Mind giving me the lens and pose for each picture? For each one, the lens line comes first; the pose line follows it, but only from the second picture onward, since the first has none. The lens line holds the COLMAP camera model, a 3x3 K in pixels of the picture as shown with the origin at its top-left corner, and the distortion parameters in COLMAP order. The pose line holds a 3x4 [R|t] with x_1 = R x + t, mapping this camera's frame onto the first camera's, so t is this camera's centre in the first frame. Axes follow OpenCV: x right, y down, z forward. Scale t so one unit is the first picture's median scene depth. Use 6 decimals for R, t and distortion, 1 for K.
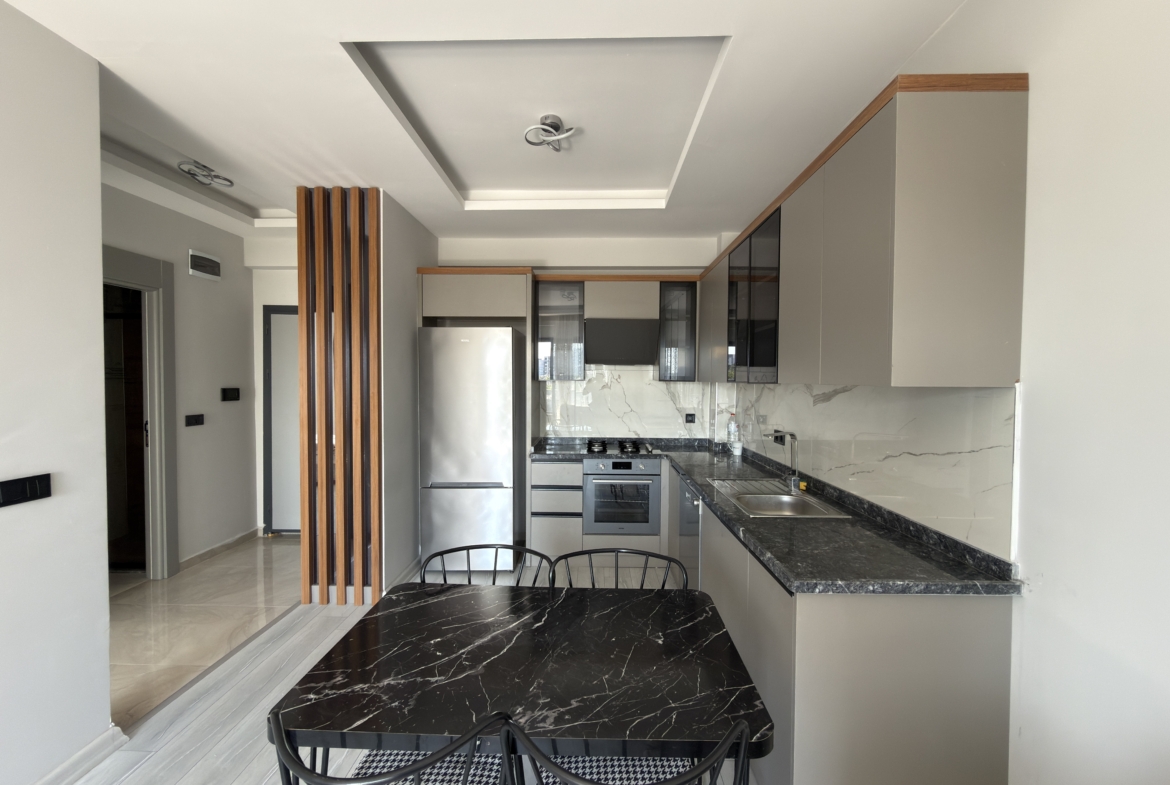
lens RADIAL K [[463.6, 0, 586.8], [0, 463.6, 392.1], [0, 0, 1]] dist [-0.000169, -0.000145]
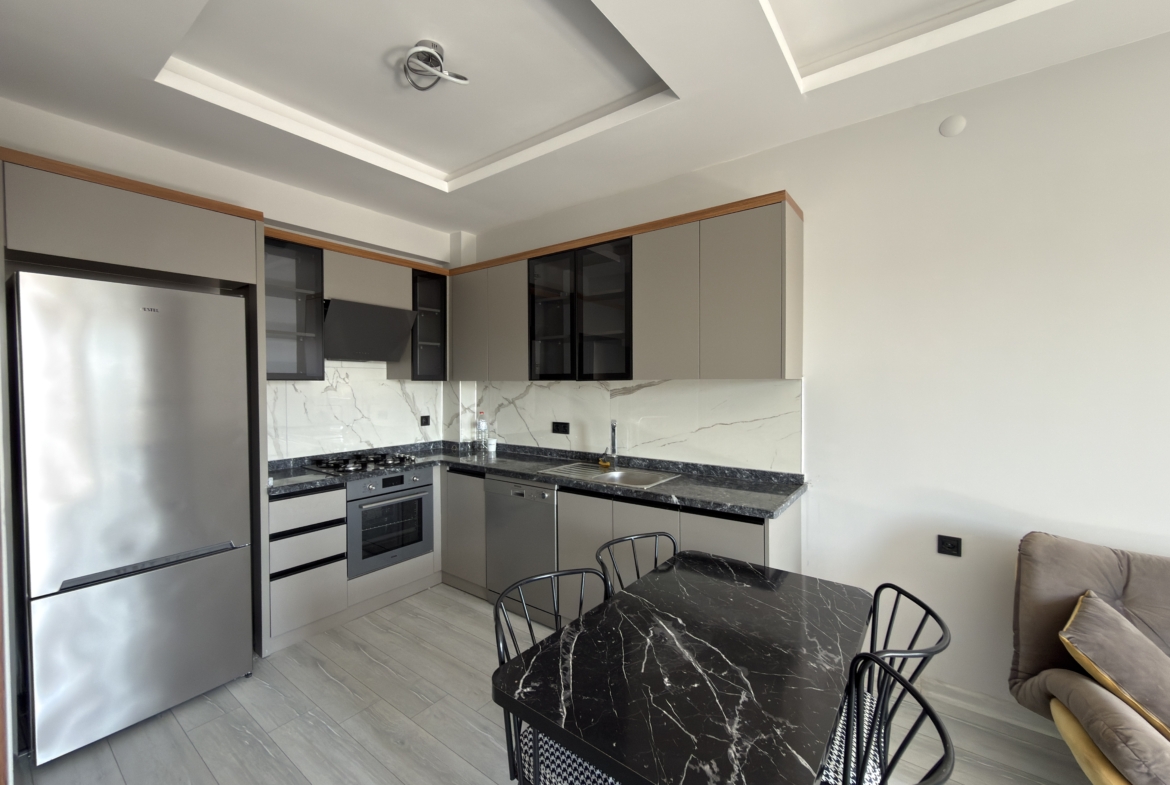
lens RADIAL K [[463.6, 0, 586.8], [0, 463.6, 392.1], [0, 0, 1]] dist [-0.000169, -0.000145]
pose [[0.581905, -0.024734, 0.812880, -0.395265], [0.028591, 0.999542, 0.009947, -0.000920], [-0.812754, 0.017453, 0.582346, 0.225854]]
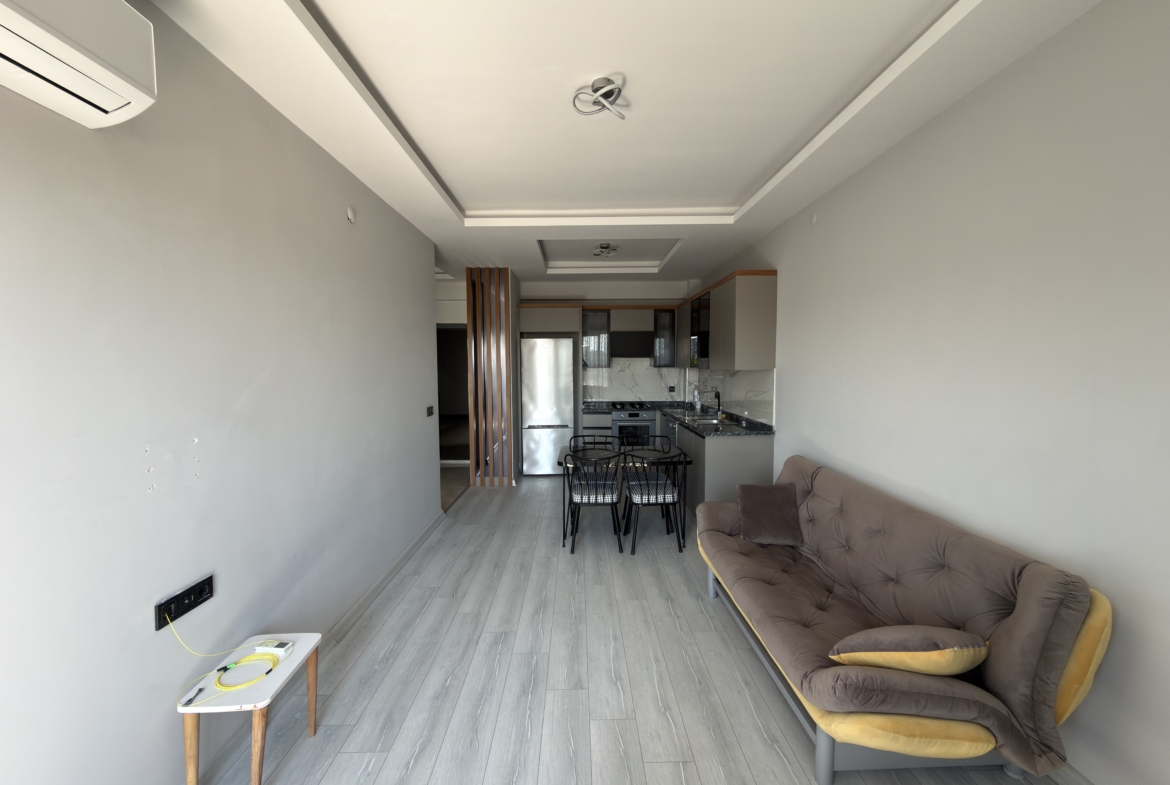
lens RADIAL K [[463.6, 0, 586.8], [0, 463.6, 392.1], [0, 0, 1]] dist [-0.000169, -0.000145]
pose [[0.999281, -0.012588, 0.035760, -0.166272], [0.011330, 0.999317, 0.035172, 0.005538], [-0.036178, -0.034742, 0.998741, -0.762267]]
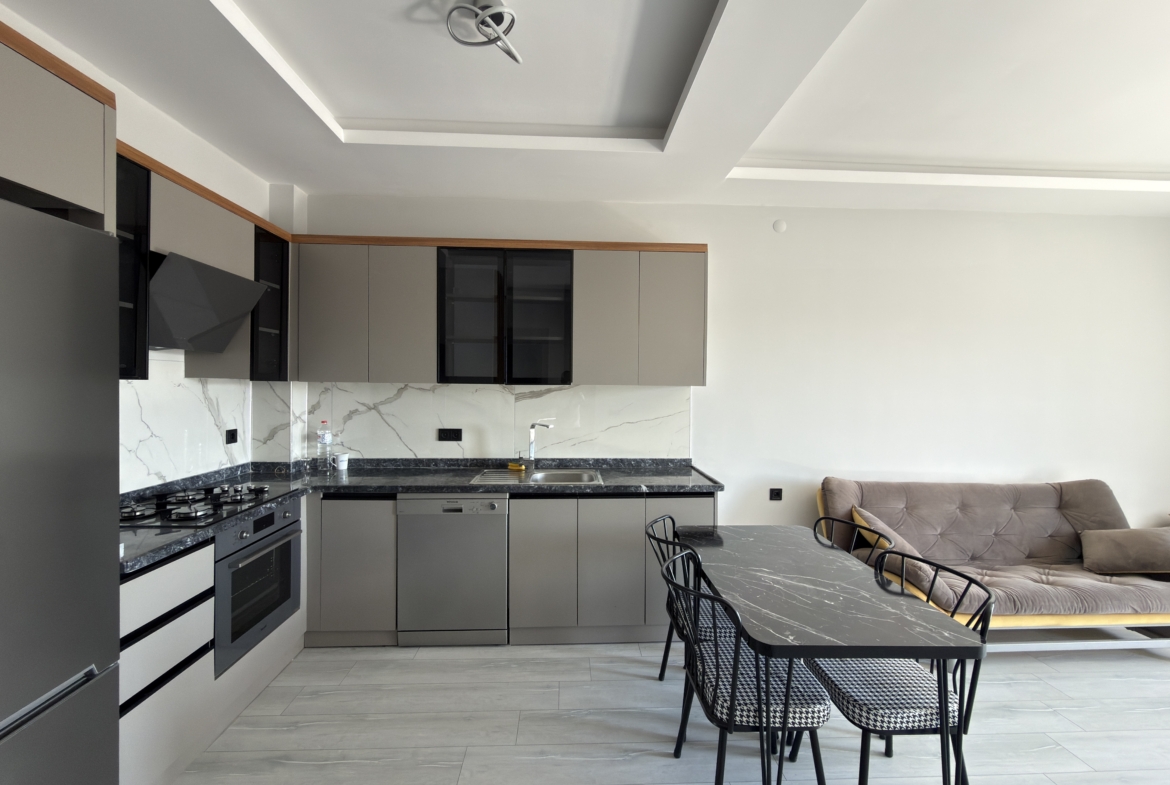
lens RADIAL K [[463.6, 0, 586.8], [0, 463.6, 392.1], [0, 0, 1]] dist [-0.000169, -0.000145]
pose [[-0.061473, -0.023863, 0.997823, -0.538372], [0.015305, 0.999574, 0.024847, -0.017503], [-0.997991, 0.016799, -0.061082, 0.617772]]
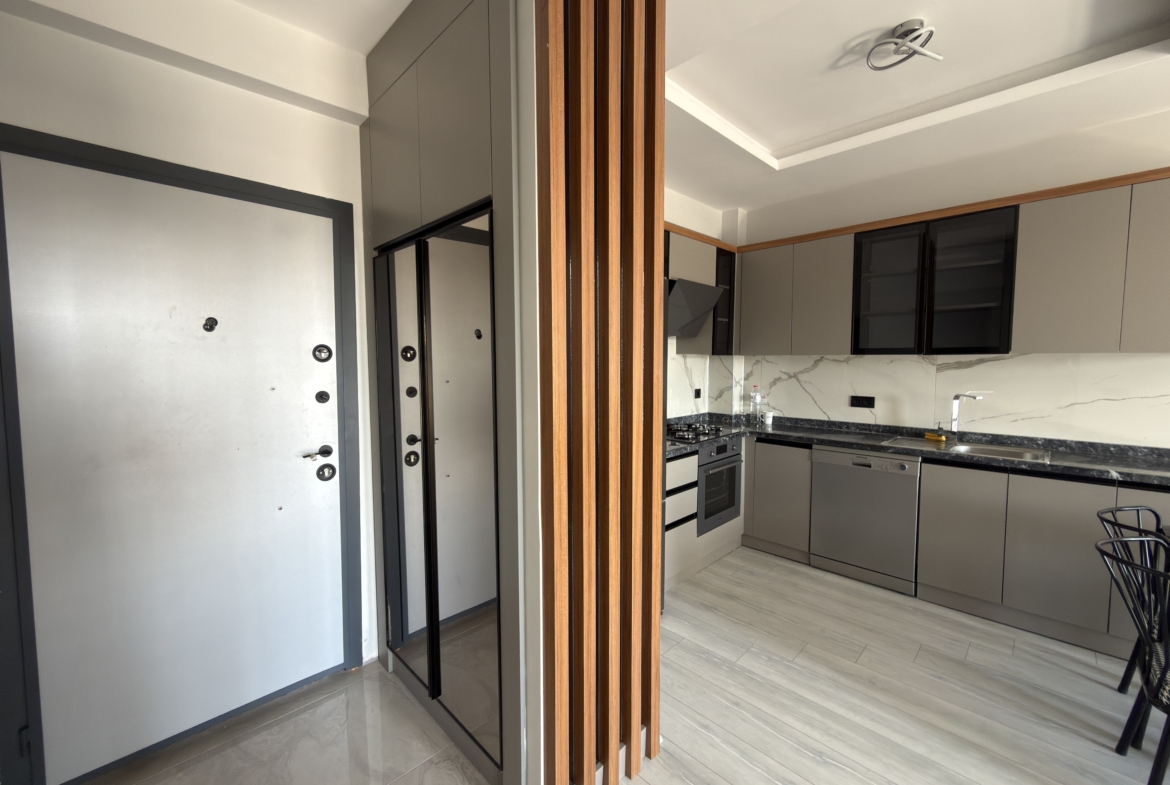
lens RADIAL K [[463.6, 0, 586.8], [0, 463.6, 392.1], [0, 0, 1]] dist [-0.000169, -0.000145]
pose [[0.697466, -0.060903, 0.714025, -0.736372], [0.027410, 0.997920, 0.058344, -0.011372], [-0.716093, -0.021122, 0.697685, 0.562228]]
